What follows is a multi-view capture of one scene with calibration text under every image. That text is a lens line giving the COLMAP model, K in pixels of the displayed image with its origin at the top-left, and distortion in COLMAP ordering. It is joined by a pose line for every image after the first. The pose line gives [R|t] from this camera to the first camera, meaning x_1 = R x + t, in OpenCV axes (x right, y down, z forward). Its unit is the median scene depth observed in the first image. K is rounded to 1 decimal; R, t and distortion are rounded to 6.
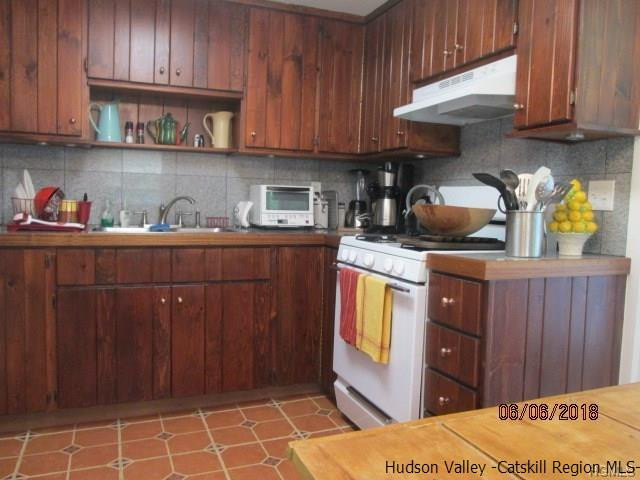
lens RADIAL K [[532.4, 0, 319.8], [0, 532.4, 240.6], [0, 0, 1]] dist [-0.045883, 0.025769]
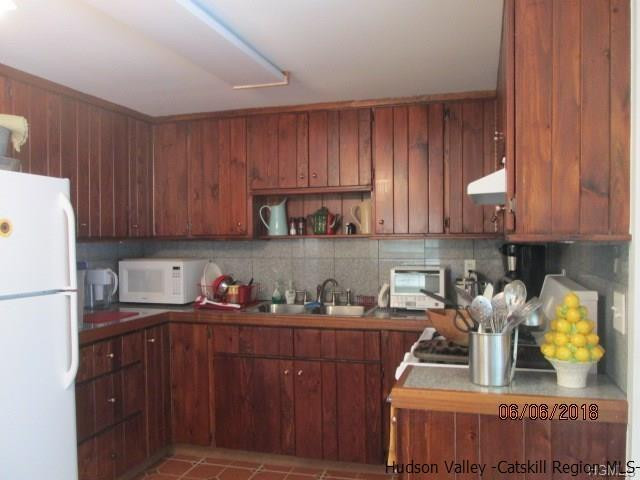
lens RADIAL K [[532.4, 0, 320.5], [0, 532.4, 240.3], [0, 0, 1]] dist [-0.045883, 0.025769]
pose [[0.789154, -0.031495, -0.613388, 0.490287], [-0.014450, 0.997456, -0.069805, -0.096748], [0.614026, 0.063950, 0.786691, 0.086412]]
